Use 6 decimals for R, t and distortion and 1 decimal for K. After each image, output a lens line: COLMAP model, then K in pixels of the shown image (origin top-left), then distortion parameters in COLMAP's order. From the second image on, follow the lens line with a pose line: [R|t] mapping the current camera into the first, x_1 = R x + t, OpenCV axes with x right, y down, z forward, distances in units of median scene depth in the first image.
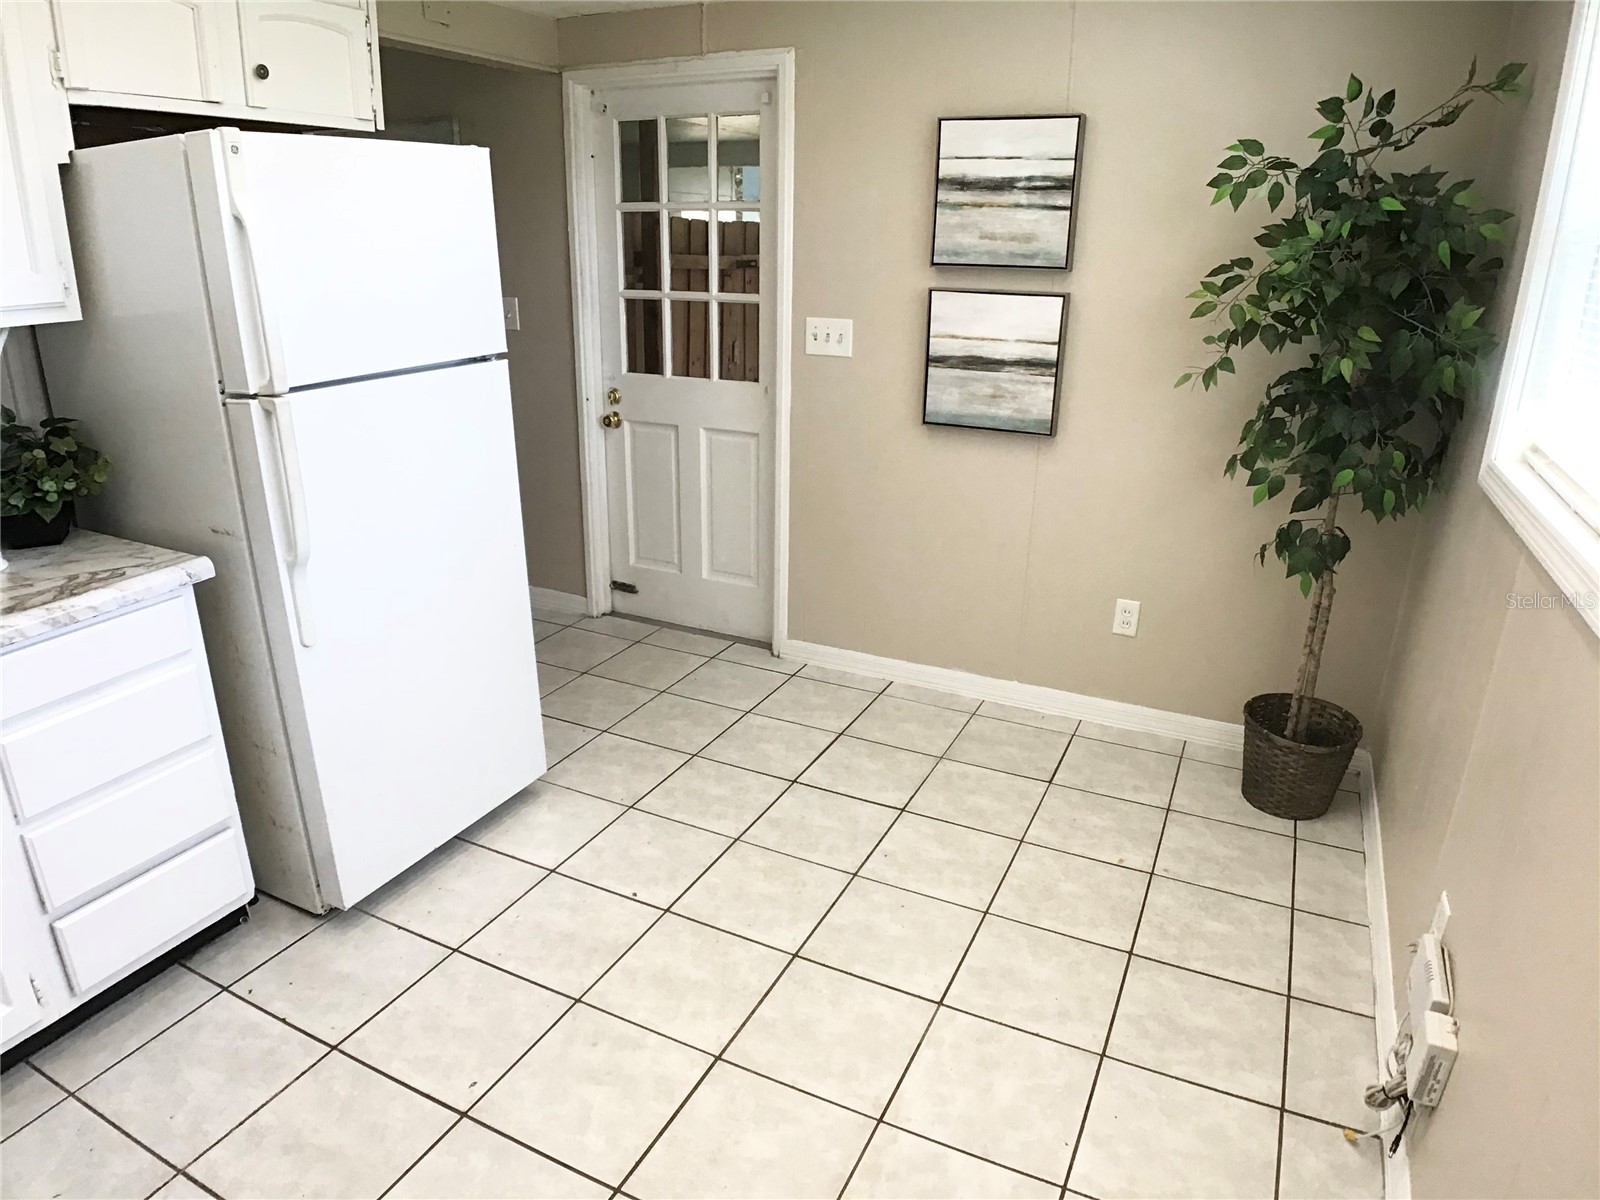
lens RADIAL K [[998.4, 0, 800.0], [0, 998.4, 600.0], [0, 0, 1]] dist [-0.077010, -0.001249]
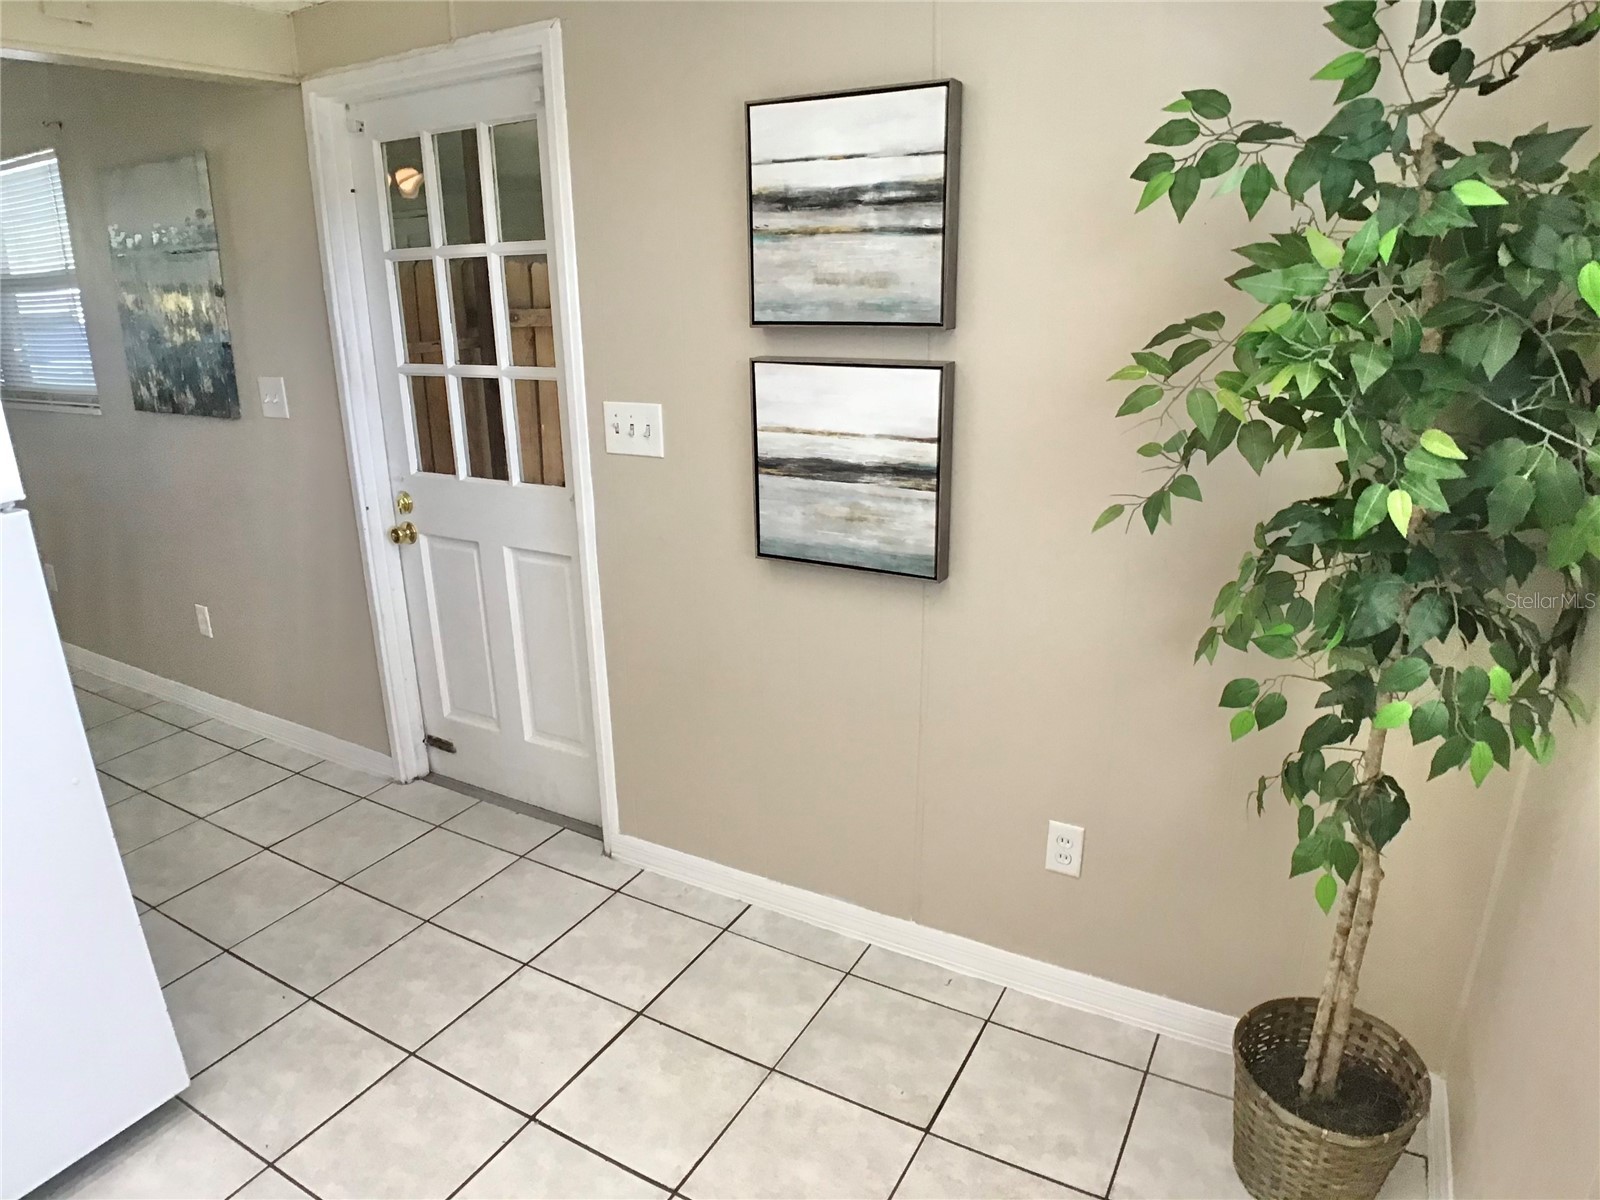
lens RADIAL K [[997.0, 0, 800.0], [0, 997.0, 600.0], [0, 0, 1]] dist [-0.076529, 0.002111]
pose [[0.998070, -0.010761, -0.061164, 0.213468], [0.008719, 0.999399, -0.033559, -0.137310], [0.061489, 0.032961, 0.997563, 0.359246]]
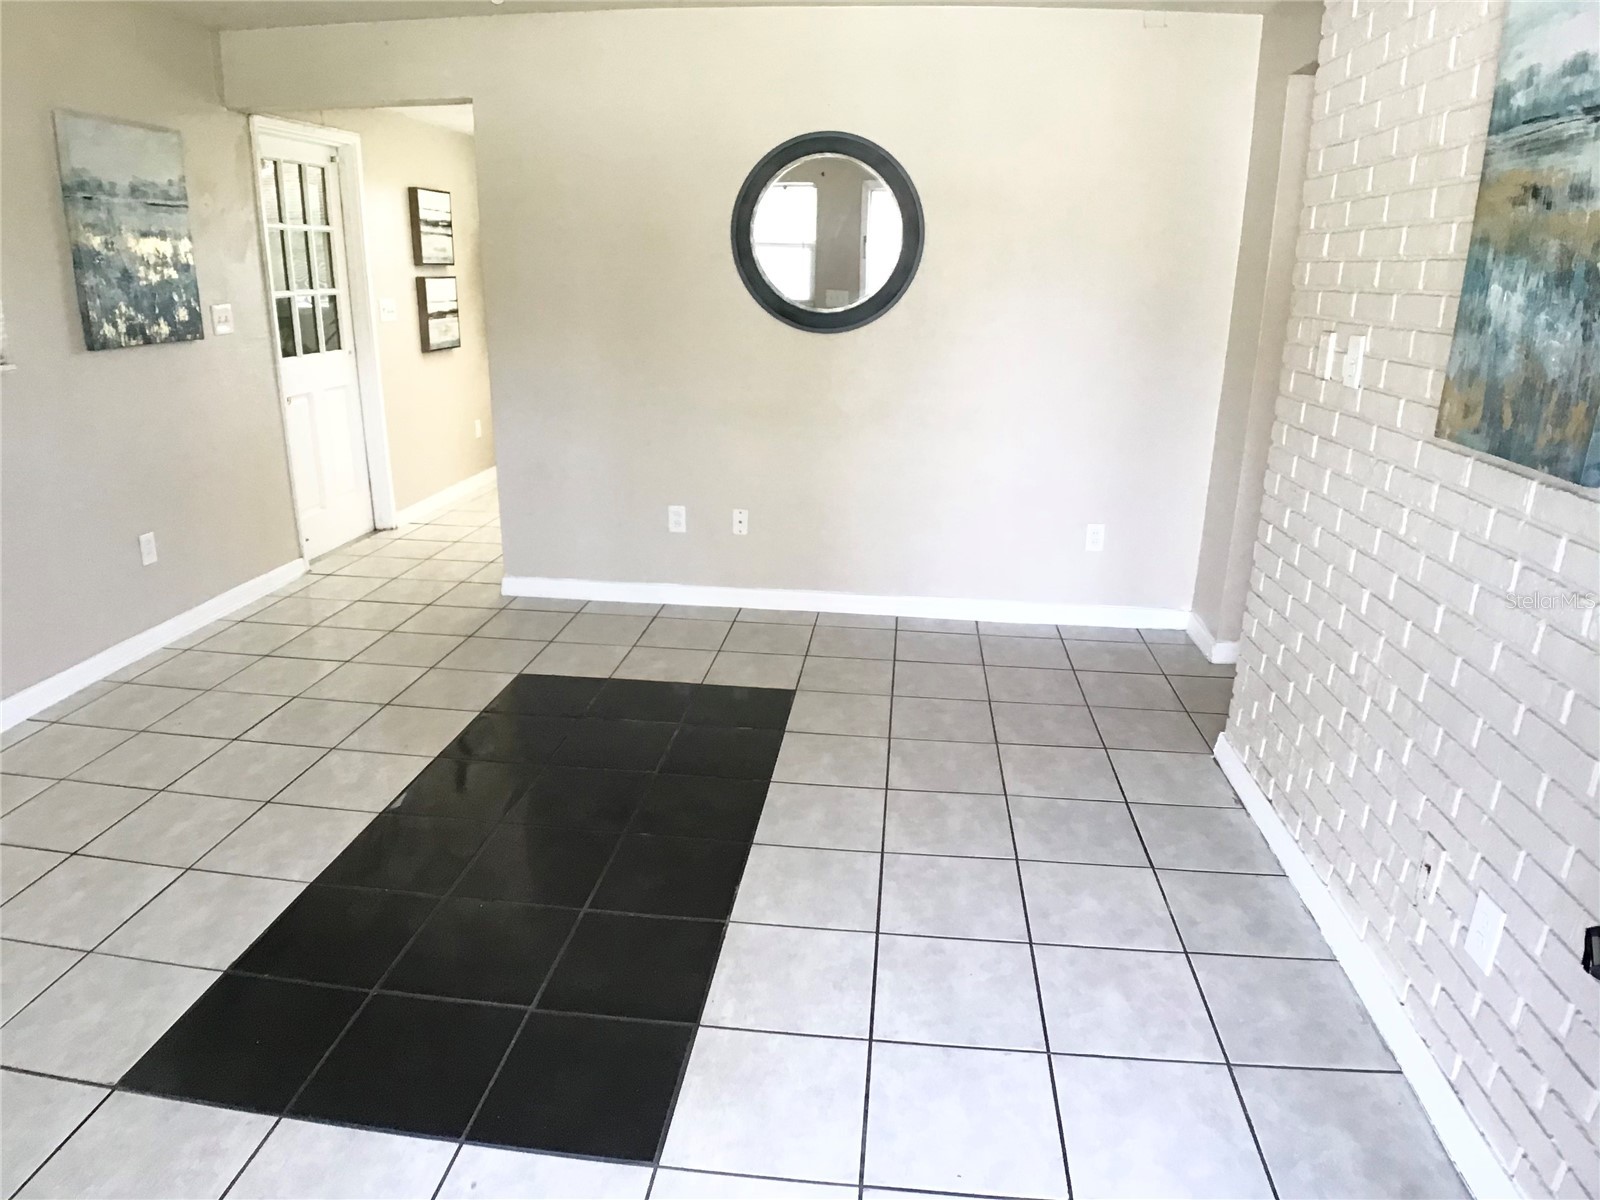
lens RADIAL K [[998.4, 0, 800.0], [0, 998.4, 600.0], [0, 0, 1]] dist [-0.077010, -0.001249]
pose [[-0.340516, -0.319401, 0.884326, -2.041844], [0.295122, 0.856694, 0.423059, -0.385074], [-0.892722, 0.405042, -0.197455, 1.031974]]
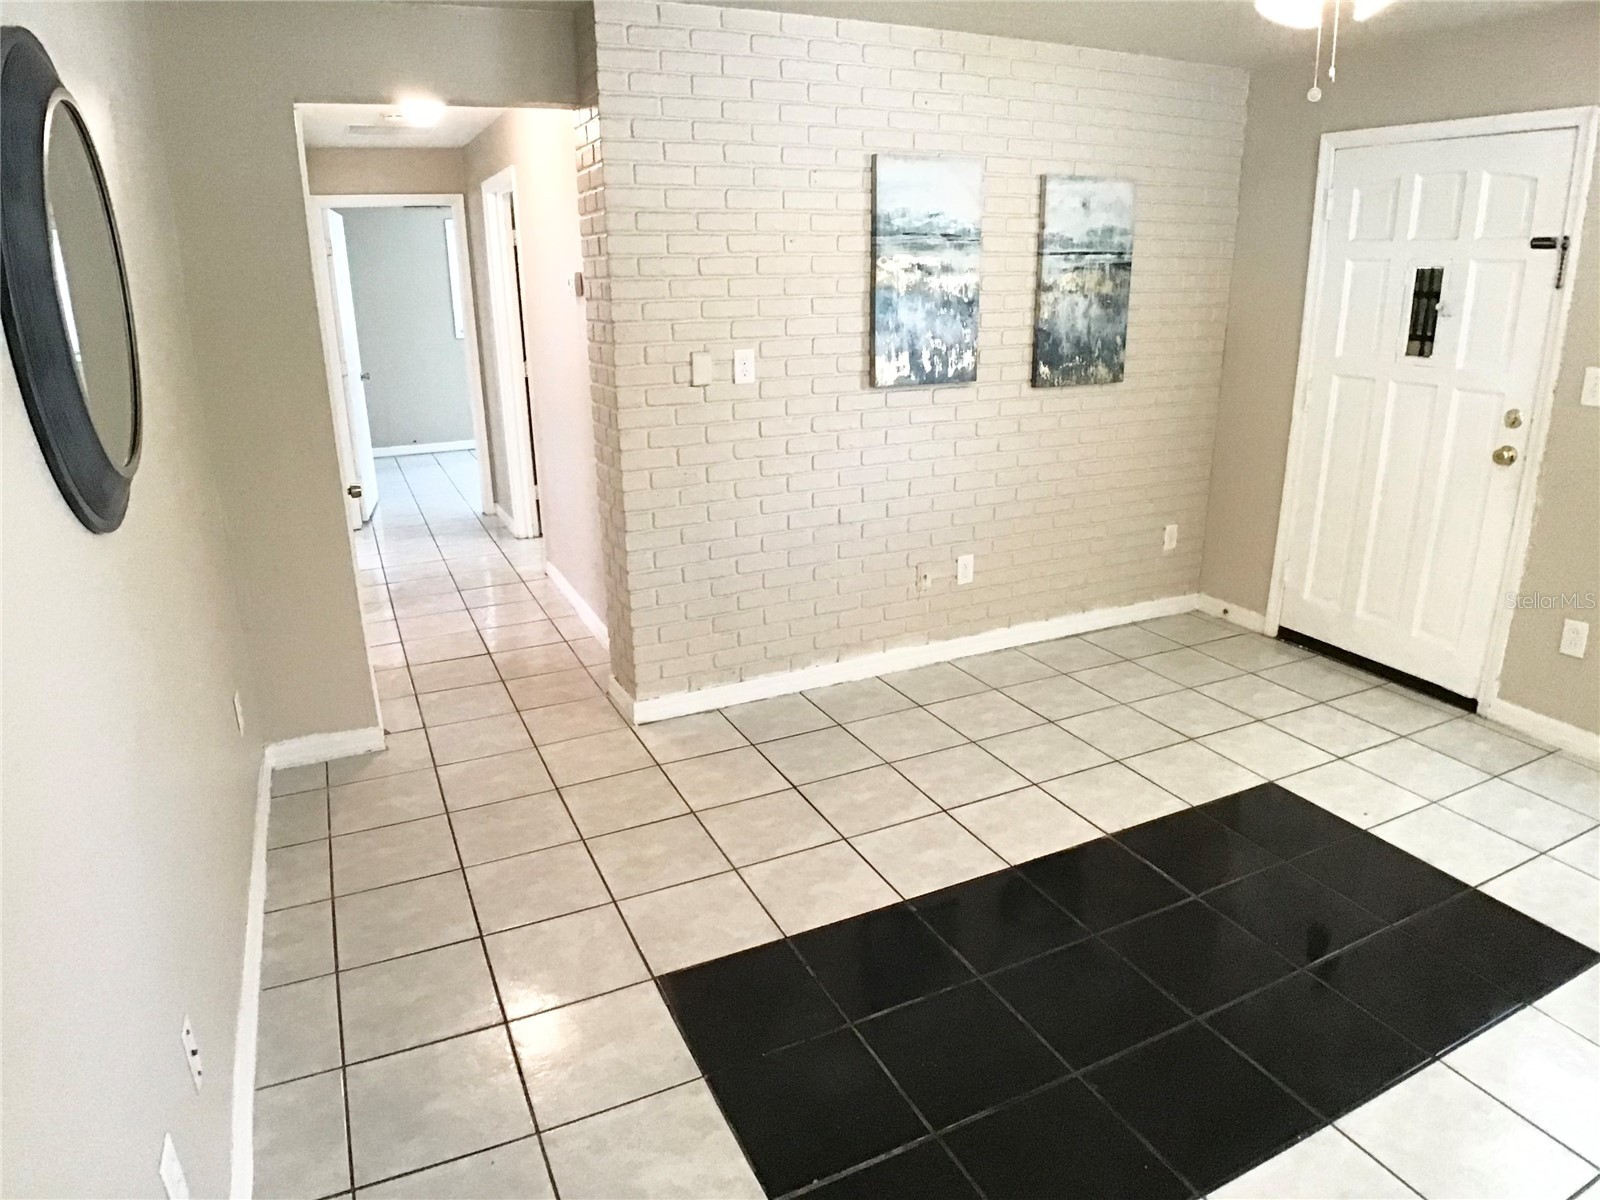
lens RADIAL K [[998.4, 0, 800.0], [0, 998.4, 600.0], [0, 0, 1]] dist [-0.077010, -0.001249]
pose [[-0.623117, 0.228953, -0.747867, -0.488959], [-0.262140, 0.839754, 0.475496, -0.440620], [0.736891, 0.492335, -0.463248, 1.148111]]
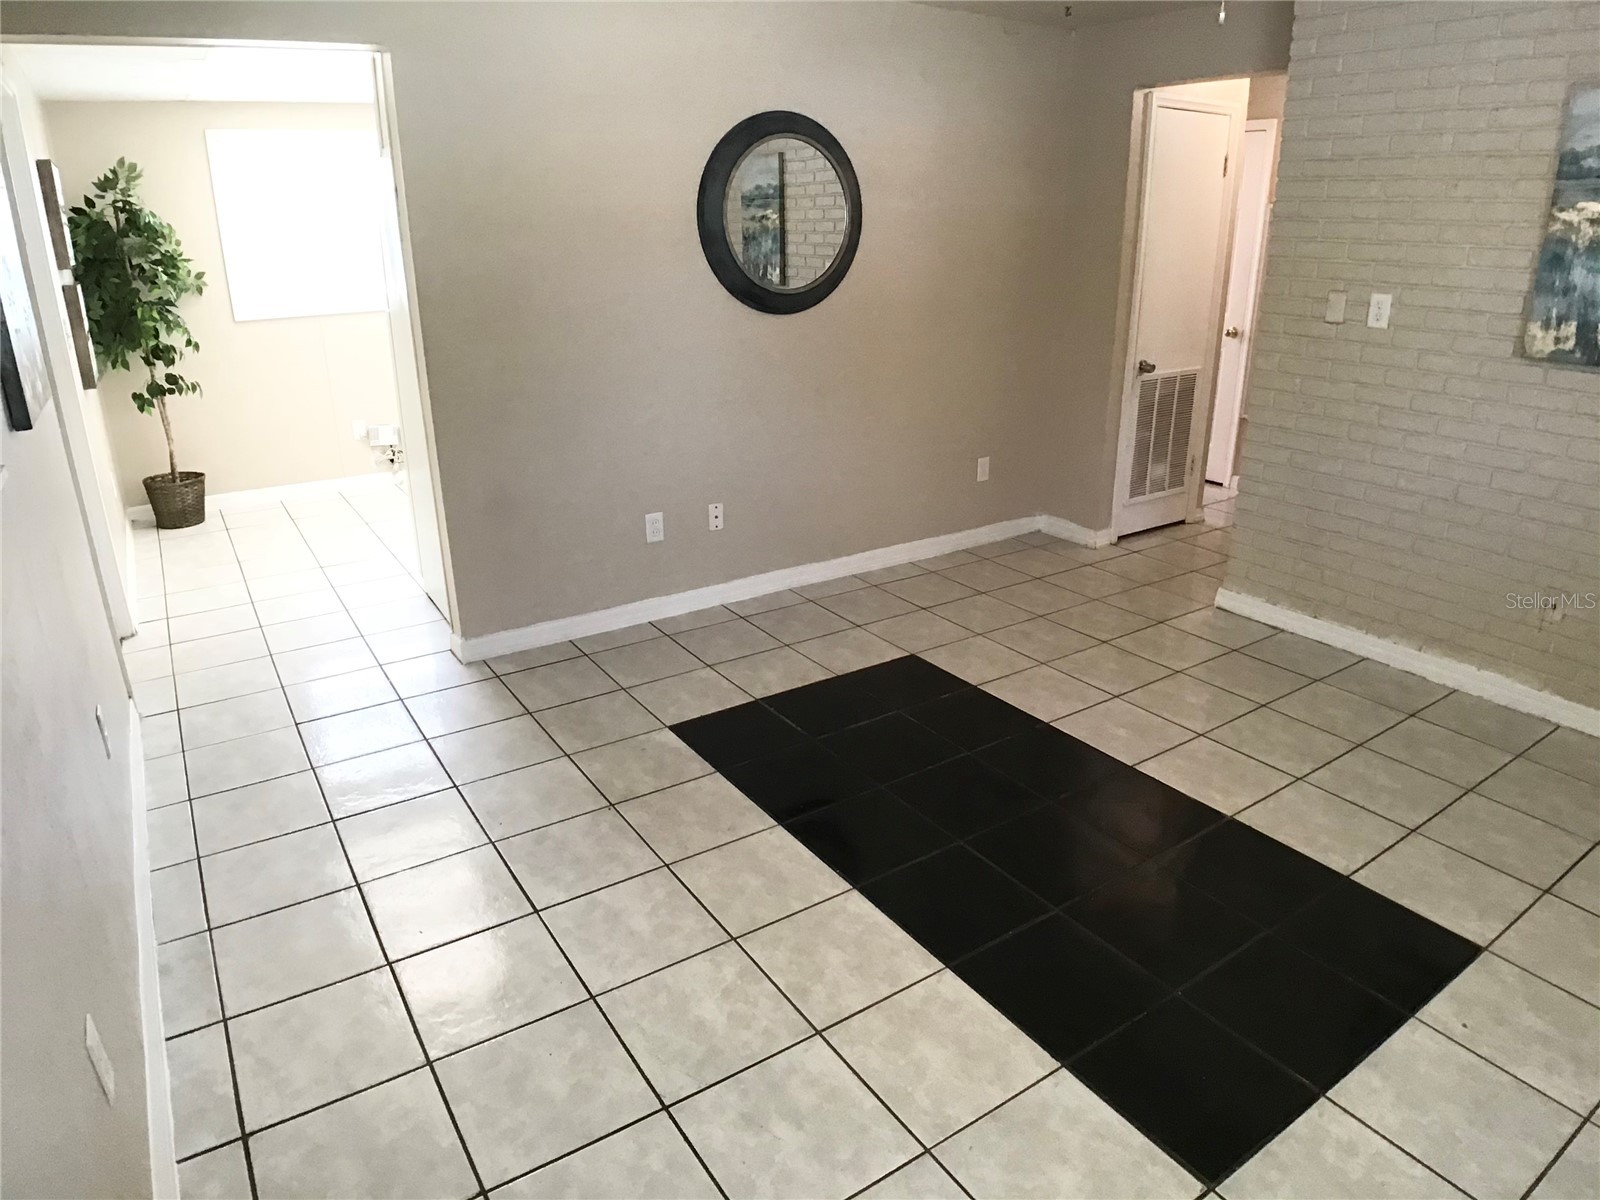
lens RADIAL K [[998.4, 0, 800.0], [0, 998.4, 600.0], [0, 0, 1]] dist [-0.077010, -0.001249]
pose [[-0.862583, -0.192091, 0.468029, -1.437452], [0.160492, 0.773432, 0.613225, -0.652515], [-0.479784, 0.604073, -0.636320, 1.711276]]
